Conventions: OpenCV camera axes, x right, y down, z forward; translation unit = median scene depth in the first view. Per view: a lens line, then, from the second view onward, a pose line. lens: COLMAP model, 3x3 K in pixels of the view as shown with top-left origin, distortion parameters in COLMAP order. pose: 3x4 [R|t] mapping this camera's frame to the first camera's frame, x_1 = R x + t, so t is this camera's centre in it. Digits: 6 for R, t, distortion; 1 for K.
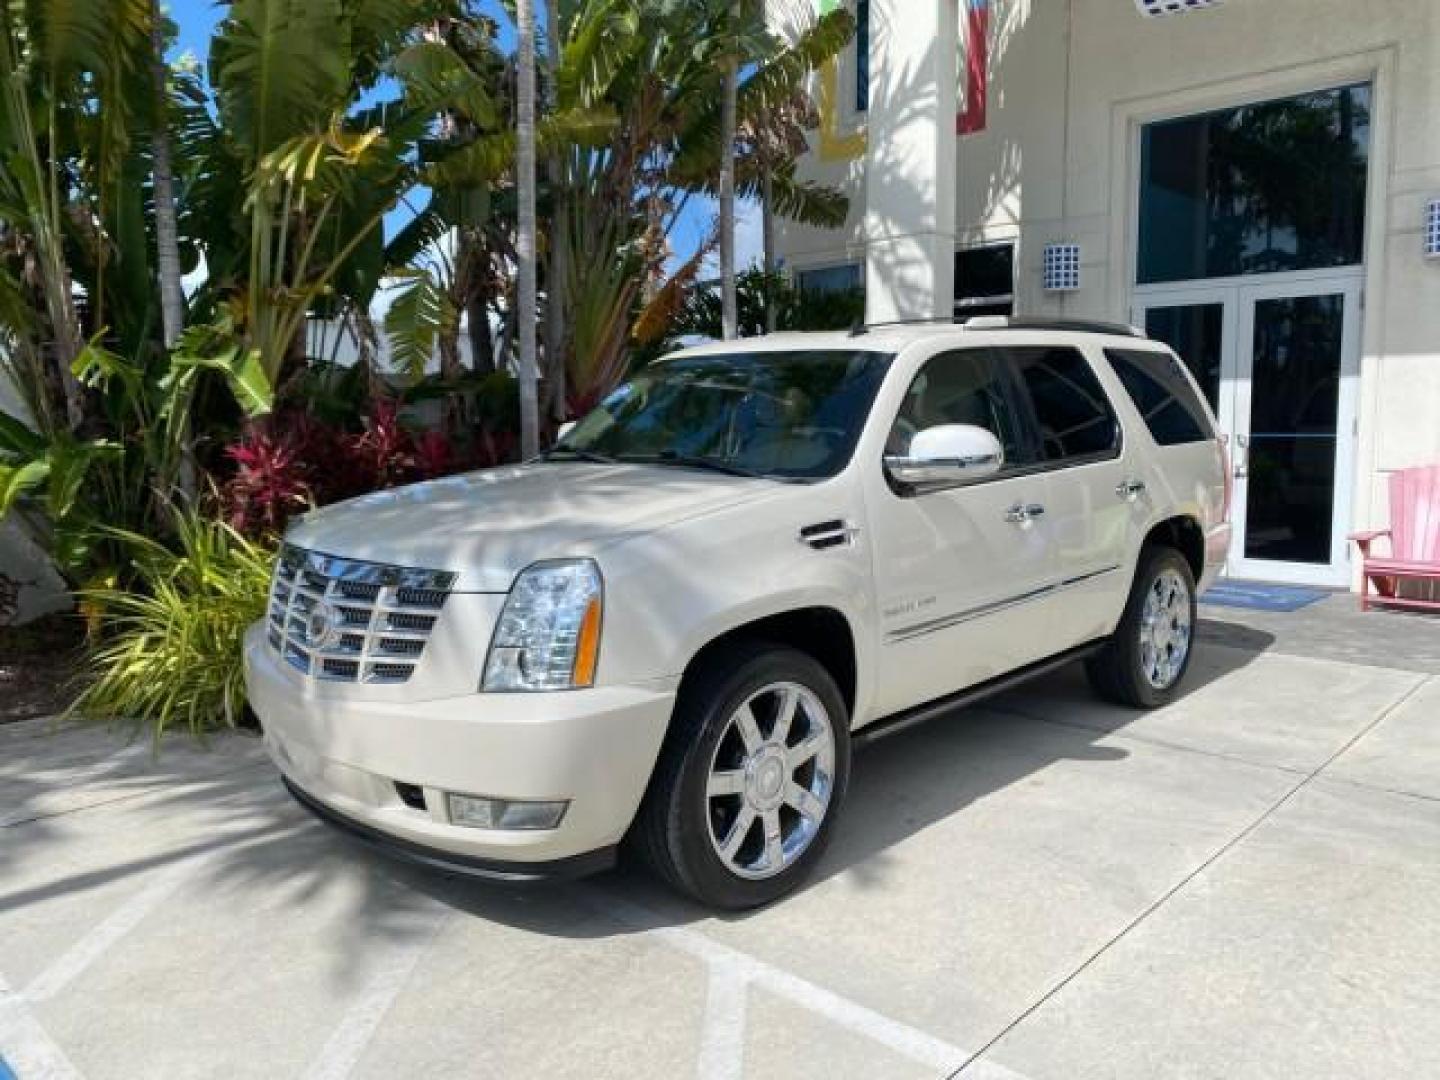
lens RADIAL K [[1110.0, 0, 726.8], [0, 1110.0, 535.5], [0, 0, 1]] dist [0.009382, -0.007053]
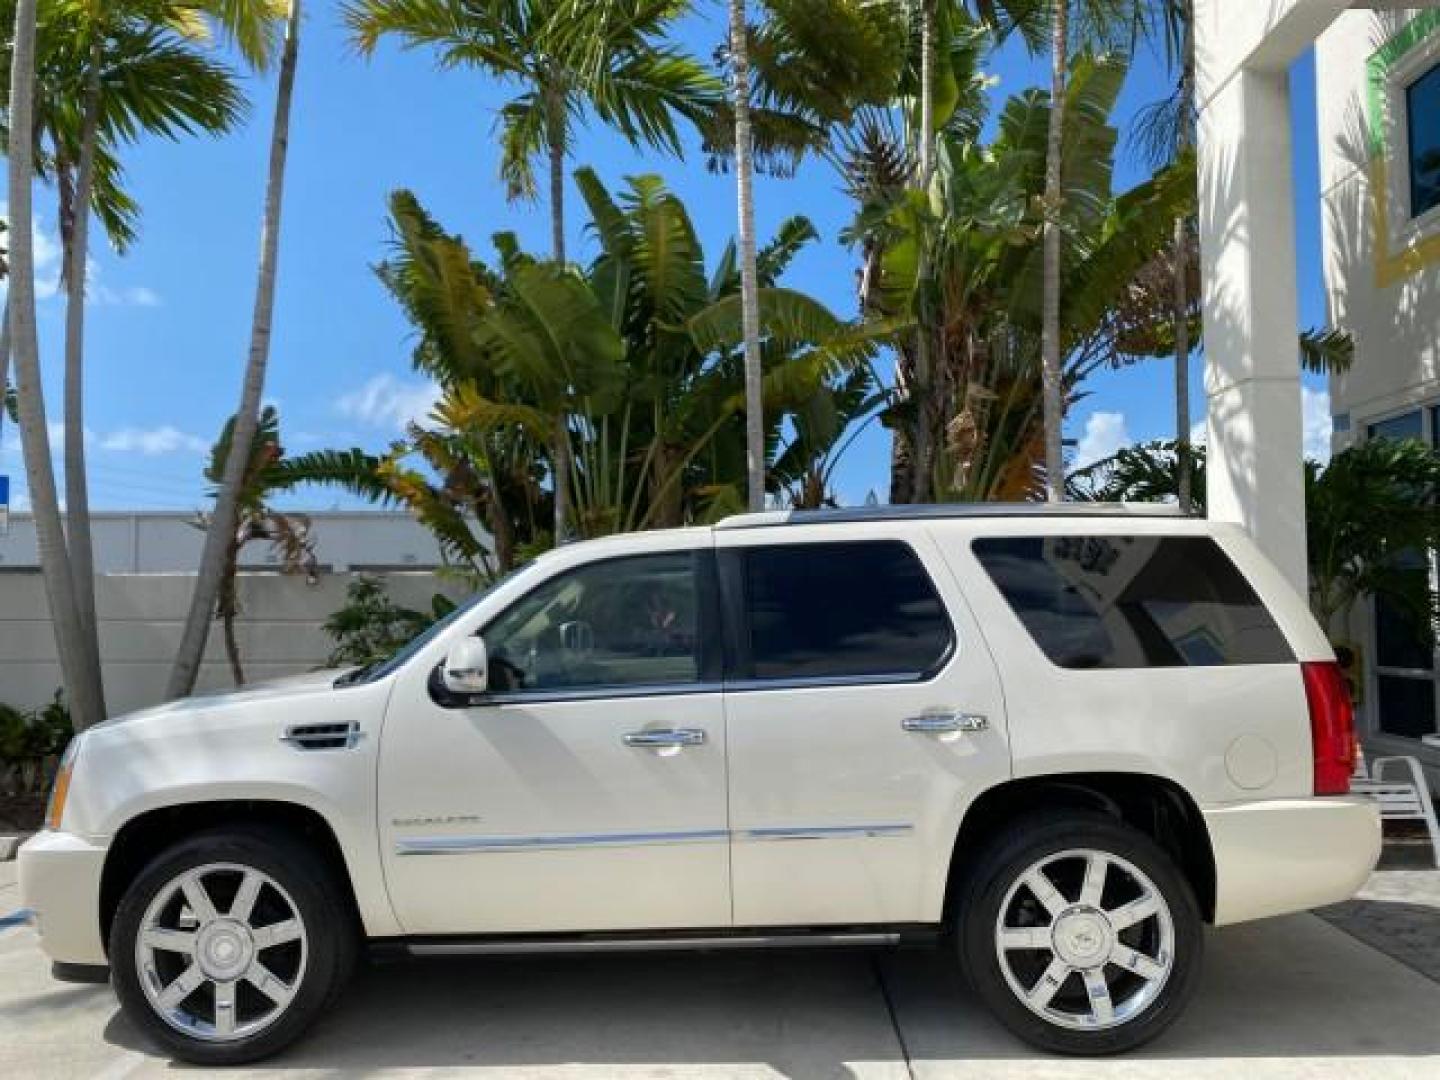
lens RADIAL K [[1098.9, 0, 713.7], [0, 1098.9, 533.4], [0, 0, 1]] dist [0.007638, 0.001248]
pose [[0.671687, -0.045438, -0.739440, 0.569471], [-0.078340, 0.988165, -0.131884, -0.042049], [0.736681, 0.146513, 0.660178, 0.266759]]
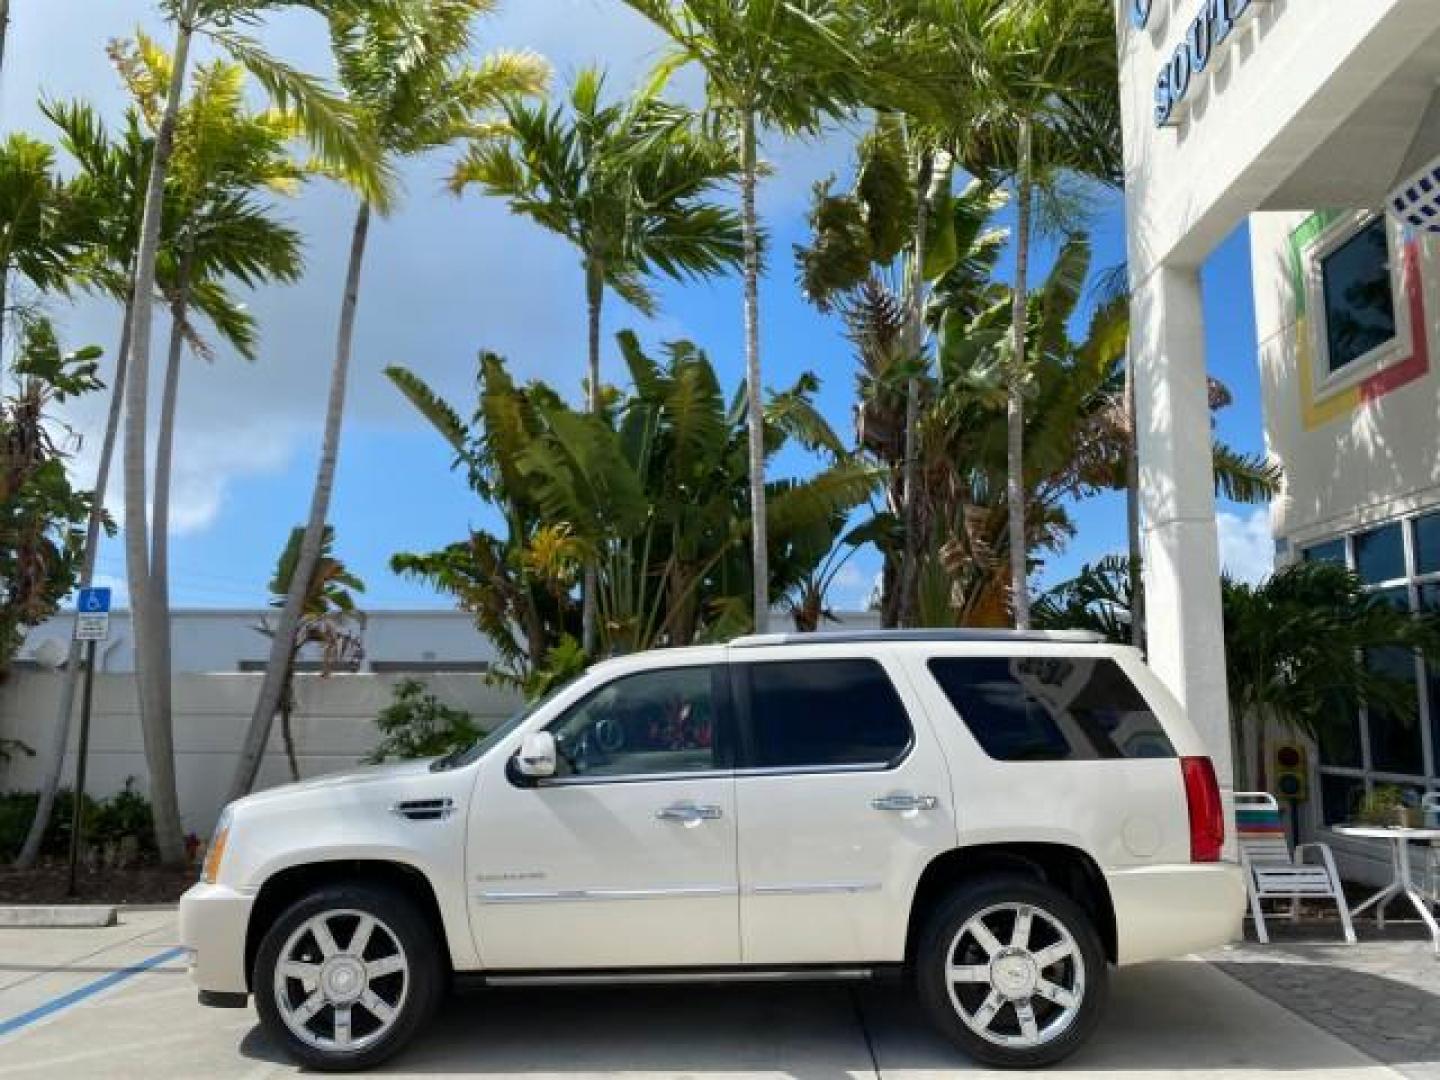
lens RADIAL K [[1103.3, 0, 720.0], [0, 1103.3, 540.0], [0, 0, 1]] dist [0.007647, 0.000156]
pose [[0.671986, -0.099154, -0.733896, 0.689871], [-0.085939, 0.973860, -0.210263, -0.035370], [0.735561, 0.204364, 0.645899, 0.150707]]
